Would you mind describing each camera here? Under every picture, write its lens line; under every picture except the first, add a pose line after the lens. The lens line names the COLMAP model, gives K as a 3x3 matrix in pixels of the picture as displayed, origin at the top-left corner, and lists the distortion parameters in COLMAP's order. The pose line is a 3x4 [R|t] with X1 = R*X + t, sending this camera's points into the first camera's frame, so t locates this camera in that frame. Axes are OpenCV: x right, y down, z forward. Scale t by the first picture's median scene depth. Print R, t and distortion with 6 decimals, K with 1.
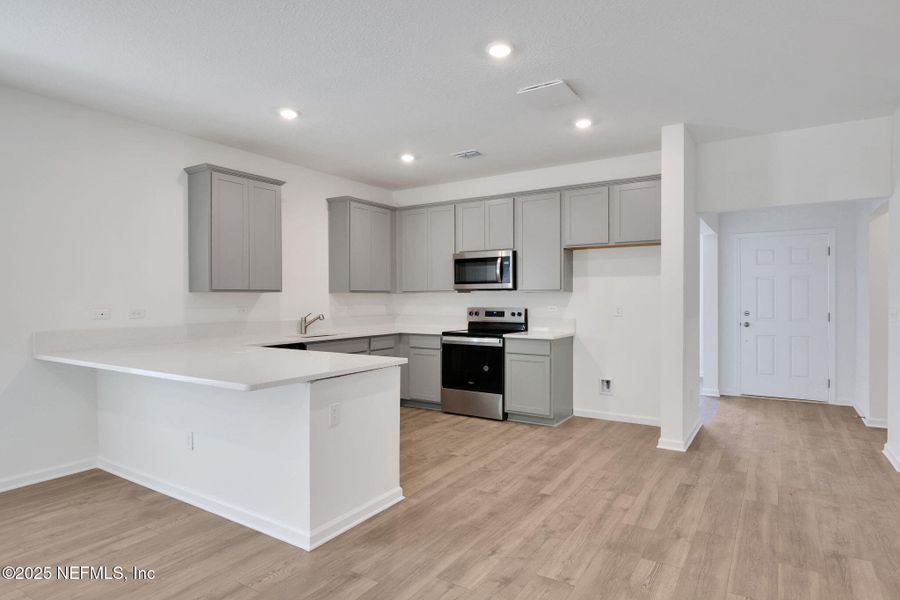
lens RADIAL K [[516.1, 0, 450.4], [0, 516.1, 301.2], [0, 0, 1]] dist [-0.003765, 0.001086]
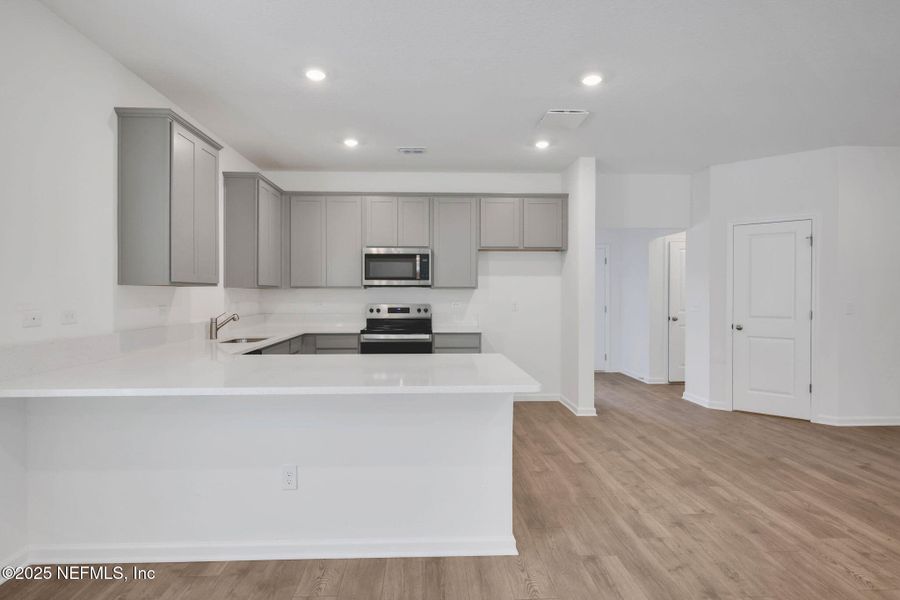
lens RADIAL K [[516.1, 0, 455.7], [0, 516.1, 297.0], [0, 0, 1]] dist [-0.003765, 0.001086]
pose [[0.808401, 0.000421, 0.588633, -0.579072], [0.000591, 0.999999, -0.001528, 0.000093], [-0.588632, 0.001583, 0.808399, 0.174176]]
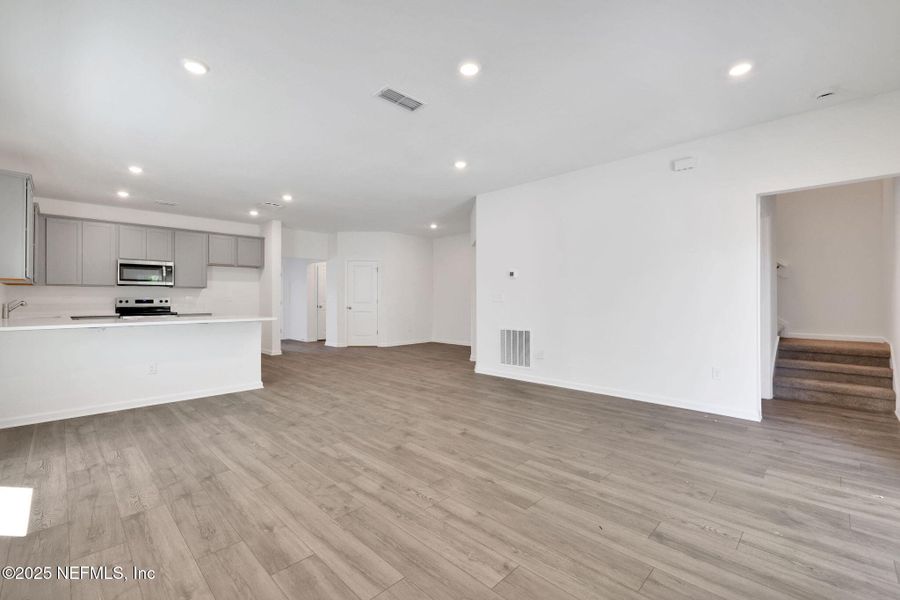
lens RADIAL K [[381.2, 0, 455.8], [0, 381.2, 297.0], [0, 0, 1]] dist [-0.000005, 0.000125]
pose [[0.190746, 0.011523, 0.981572, -1.177967], [0.008416, 0.999875, -0.013373, 0.047491], [-0.981603, 0.010811, 0.190626, -0.163898]]
